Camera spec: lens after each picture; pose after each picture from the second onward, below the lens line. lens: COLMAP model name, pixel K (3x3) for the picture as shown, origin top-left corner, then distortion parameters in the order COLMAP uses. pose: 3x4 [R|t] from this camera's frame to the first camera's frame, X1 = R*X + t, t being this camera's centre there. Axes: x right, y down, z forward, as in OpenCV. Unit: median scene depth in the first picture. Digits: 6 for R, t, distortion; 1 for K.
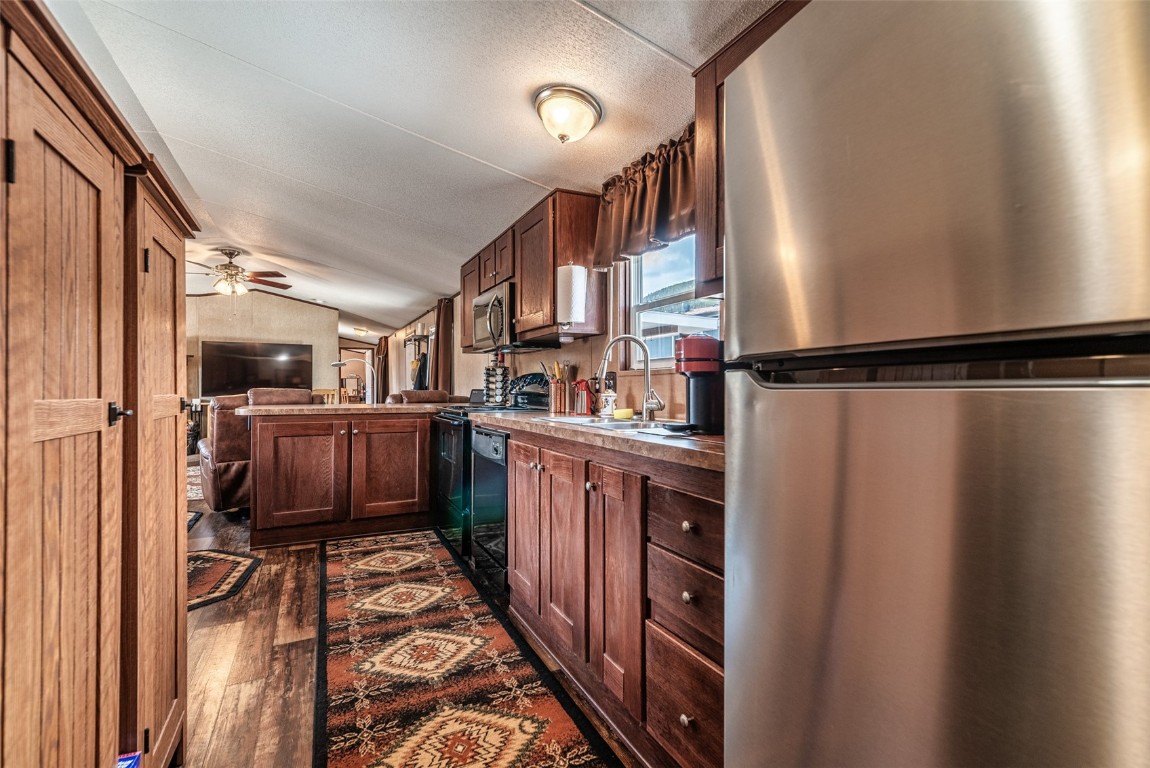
lens RADIAL K [[500.4, 0, 573.6], [0, 500.4, 361.0], [0, 0, 1]] dist [0.001920, 0.000129]
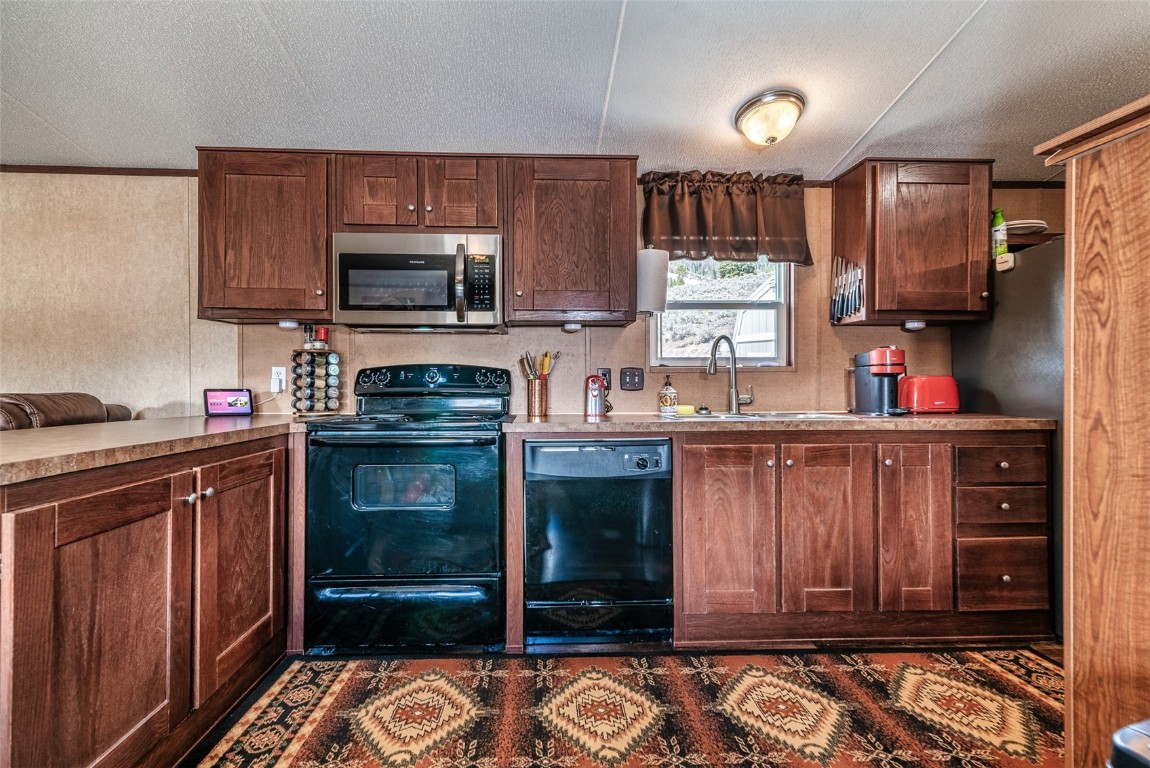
lens RADIAL K [[559.2, 0, 554.1], [0, 559.2, 379.5], [0, 0, 1]] dist [0.004389, 0.000352]
pose [[0.420846, 0.005897, 0.907113, -1.106051], [-0.042031, 0.999032, 0.013006, 0.046717], [-0.906158, -0.043600, 0.420686, 0.840696]]
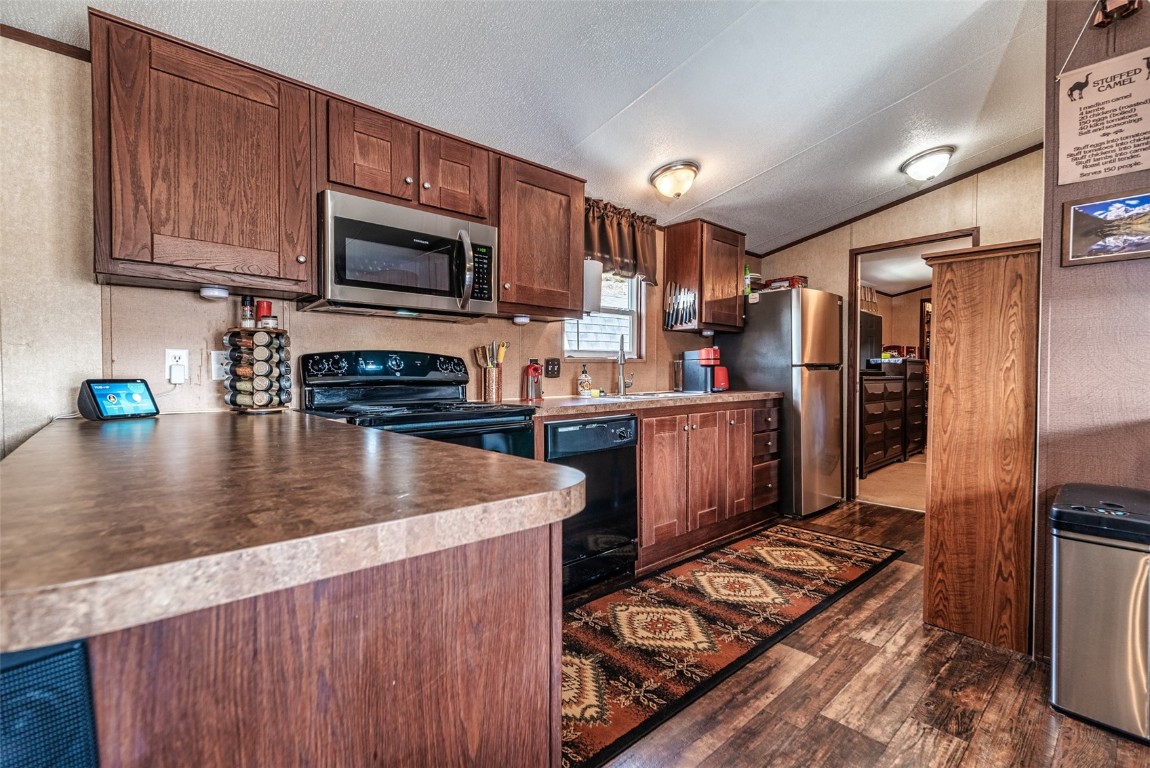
lens RADIAL K [[518.7, 0, 575.0], [0, 518.7, 384.0], [0, 0, 1]] dist [0.002559, 0.000108]
pose [[-0.259846, -0.022454, 0.965389, -1.216560], [-0.044188, 0.998959, 0.011341, 0.078410], [-0.964639, -0.039712, -0.260567, 1.494725]]
